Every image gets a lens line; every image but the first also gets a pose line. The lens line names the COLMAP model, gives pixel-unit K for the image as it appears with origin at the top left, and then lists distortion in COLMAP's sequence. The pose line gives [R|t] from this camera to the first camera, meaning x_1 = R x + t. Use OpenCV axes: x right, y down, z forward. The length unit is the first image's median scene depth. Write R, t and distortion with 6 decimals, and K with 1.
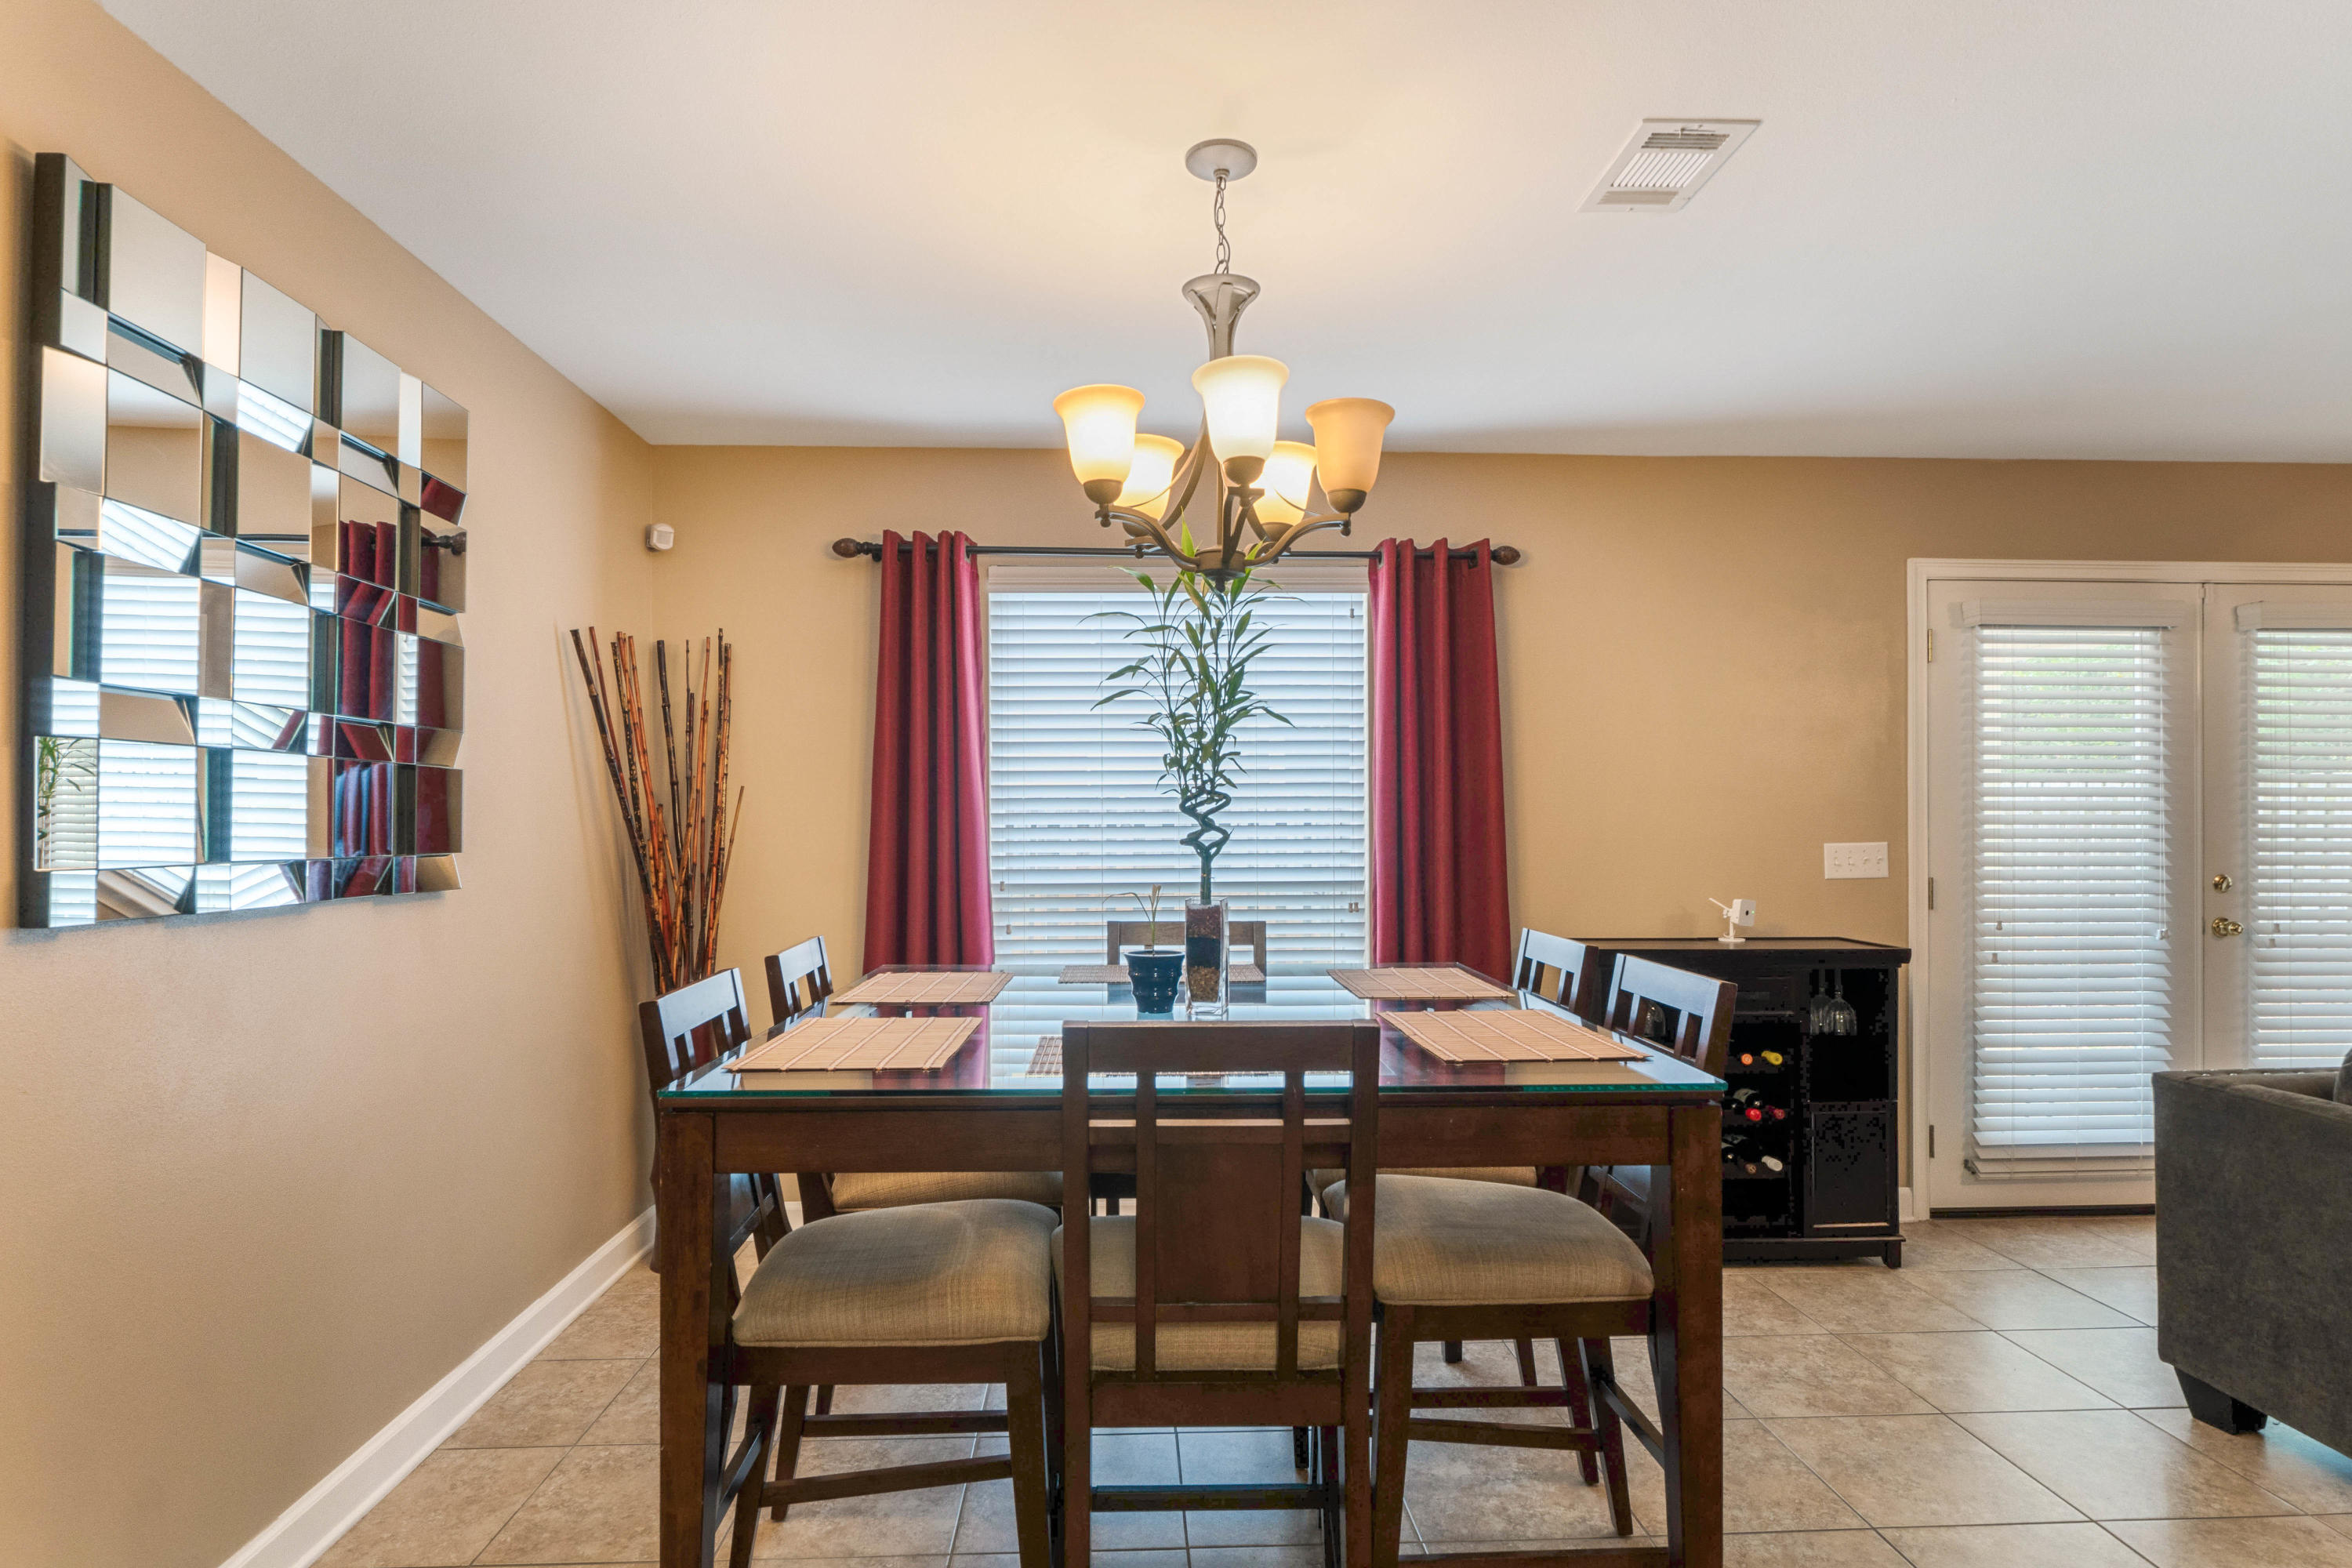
lens RADIAL K [[1242.7, 0, 1169.3], [0, 1242.7, 813.5], [0, 0, 1]] dist [-0.002798, -0.000104]
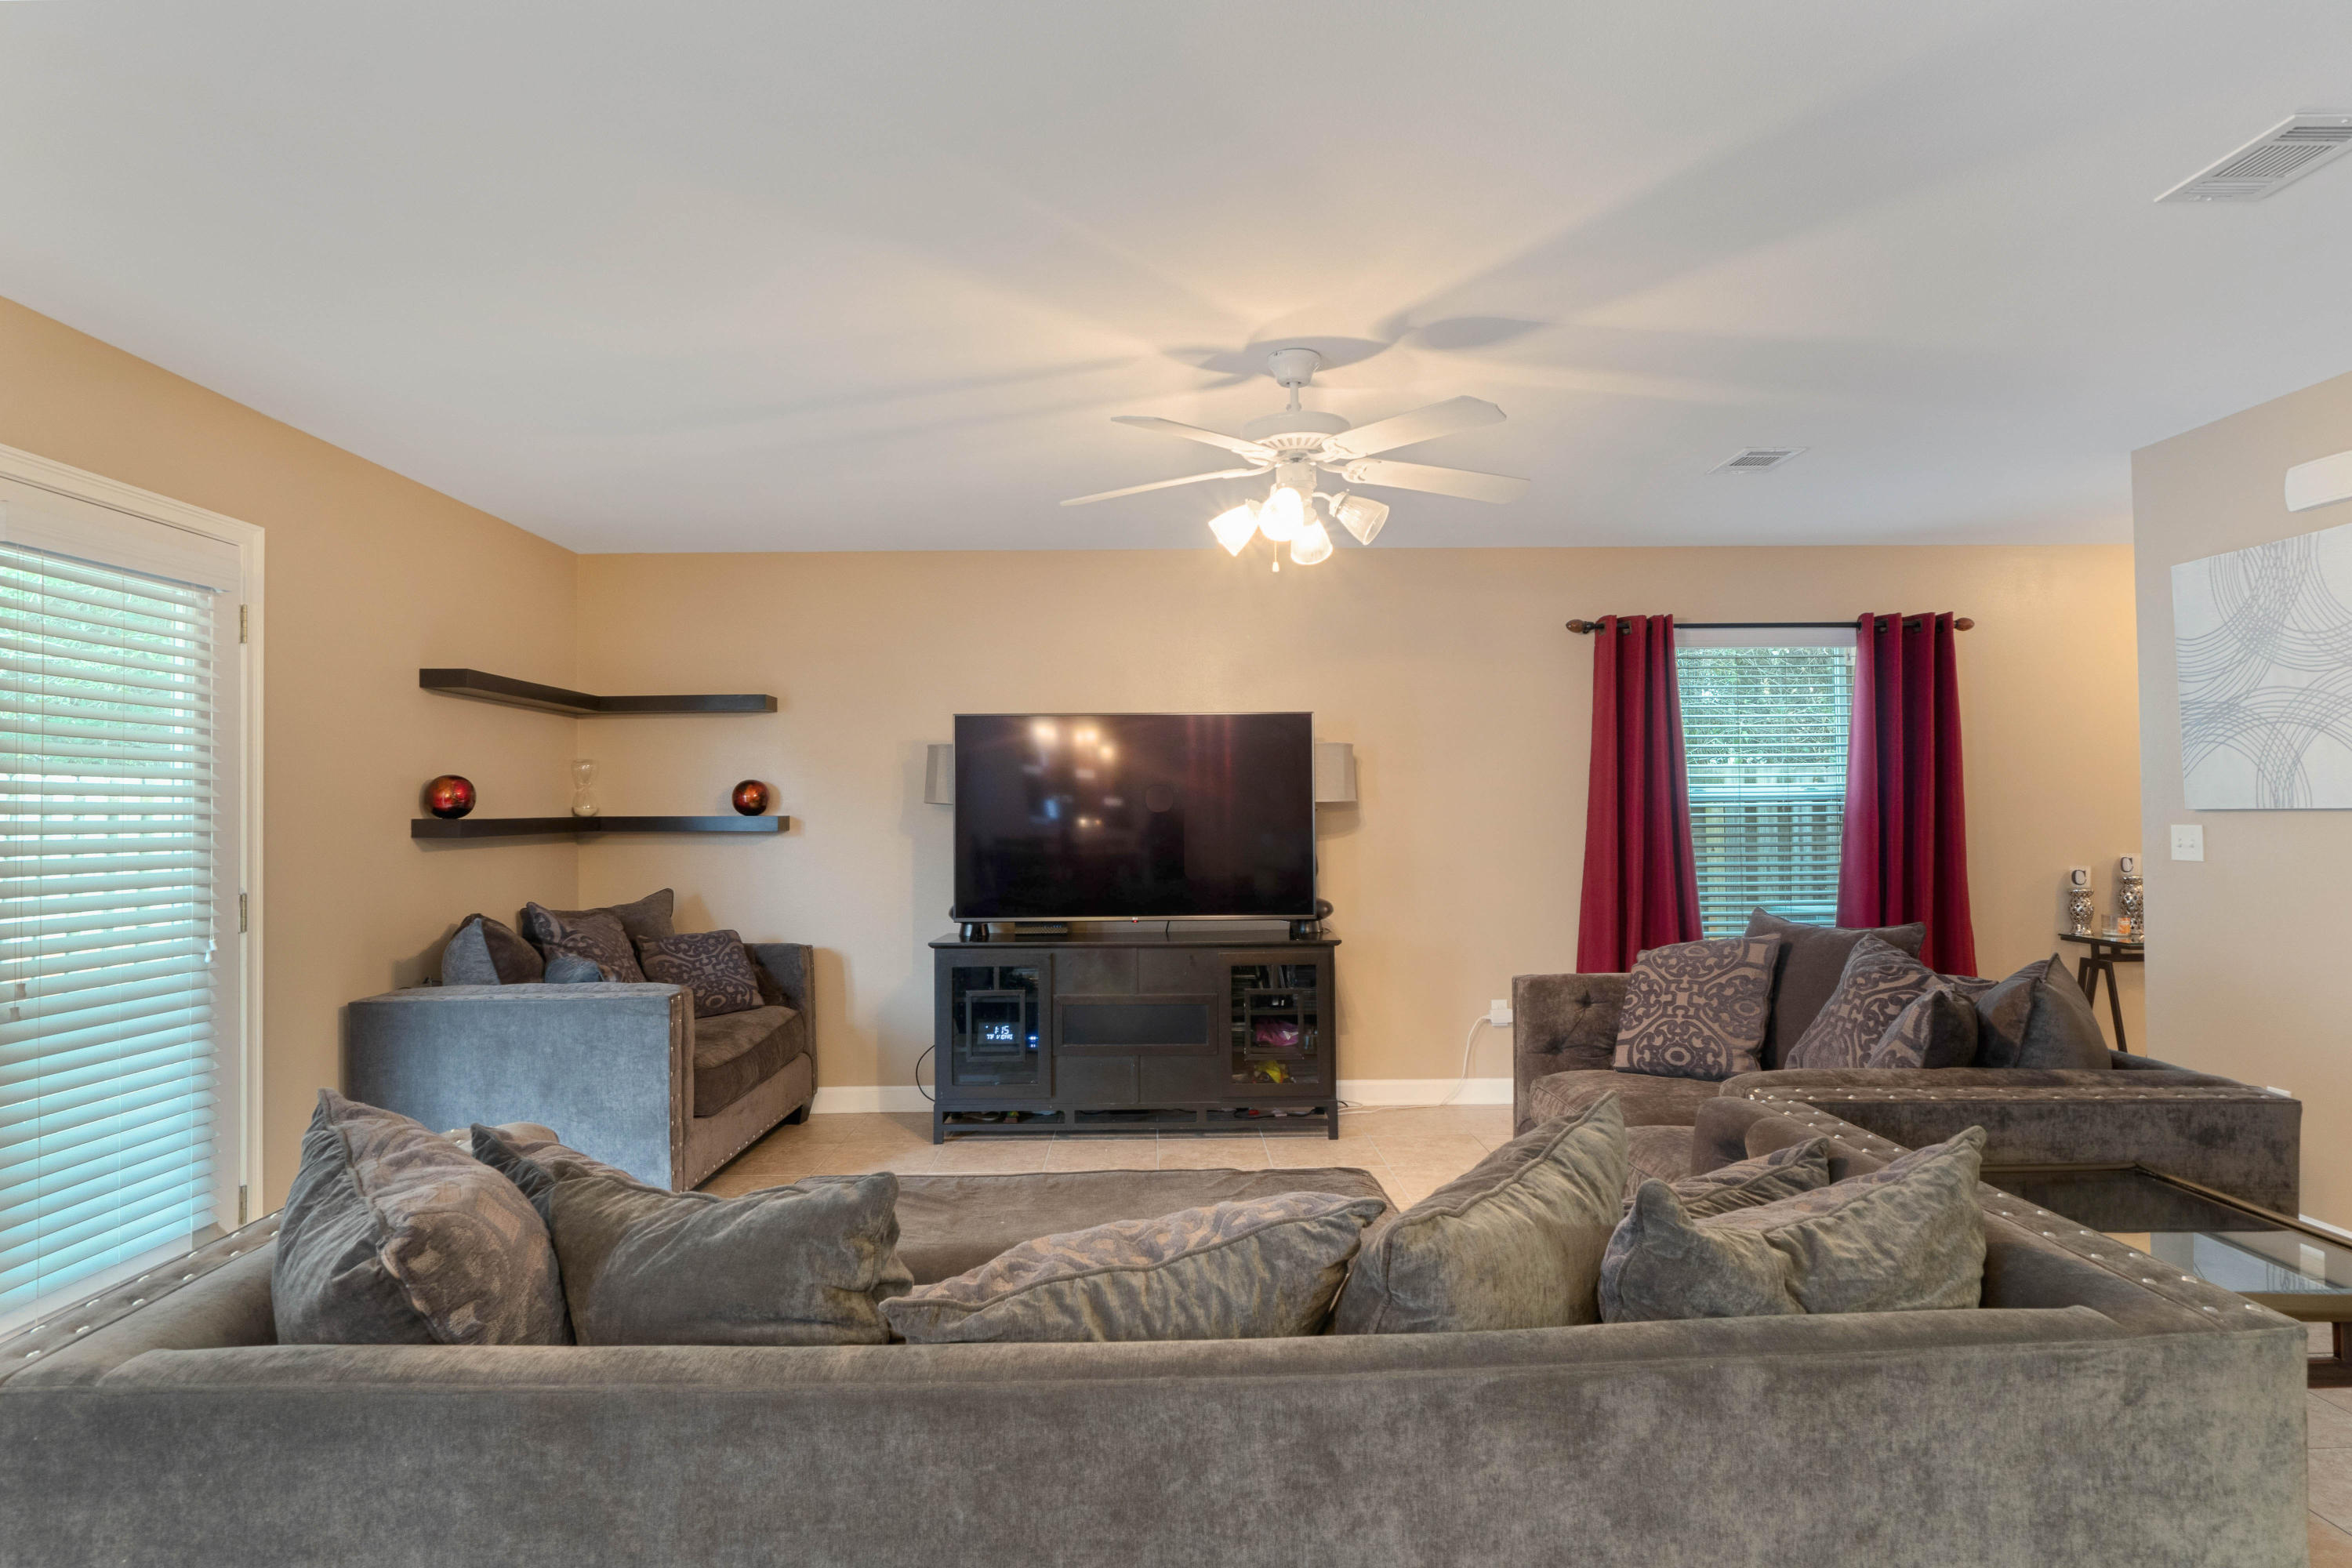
lens RADIAL K [[1246.7, 0, 1170.7], [0, 1246.7, 787.3], [0, 0, 1]] dist [-0.006284, -0.000218]
pose [[0.026449, 0.019984, 0.999450, 0.264486], [0.008155, 0.999763, -0.020206, 0.001425], [-0.999617, 0.008685, 0.026280, 0.401377]]
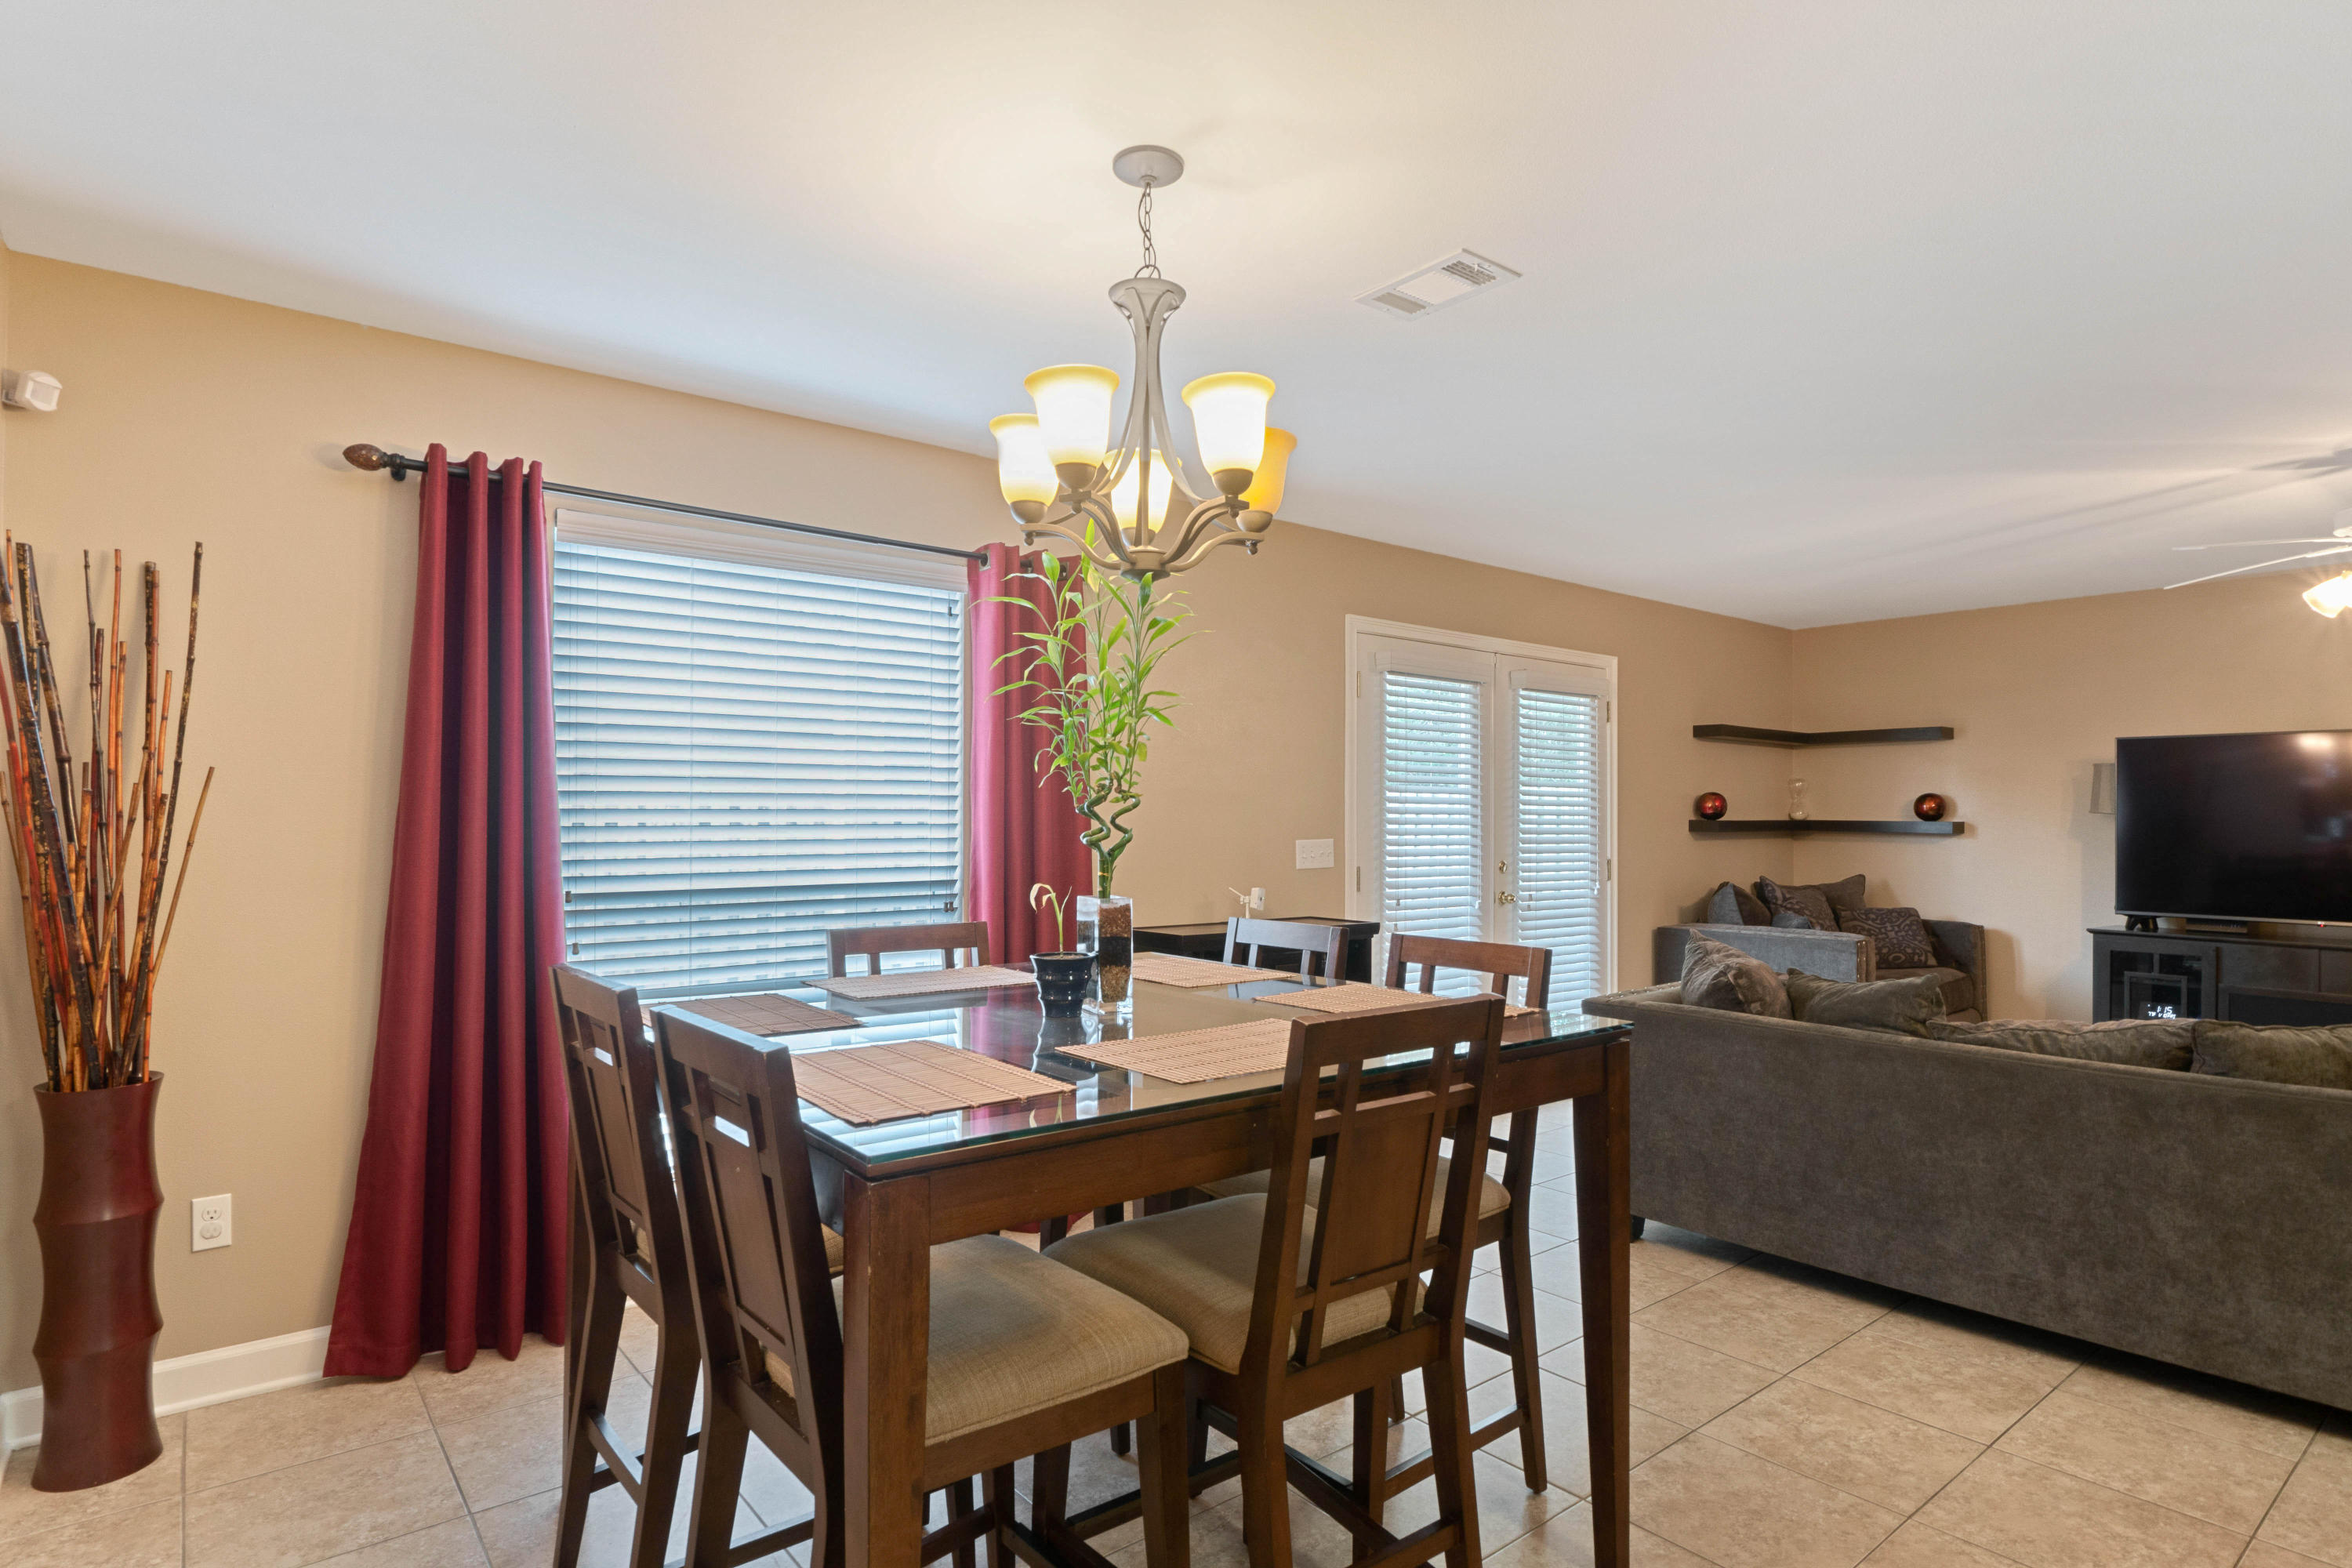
lens RADIAL K [[1232.2, 0, 1170.4], [0, 1232.2, 803.4], [0, 0, 1]] dist [-0.003333, -0.000649]
pose [[0.804693, 0.012002, 0.593570, -0.323901], [-0.007130, 0.999919, -0.010553, 0.002210], [-0.593648, 0.004260, 0.804713, 0.111940]]
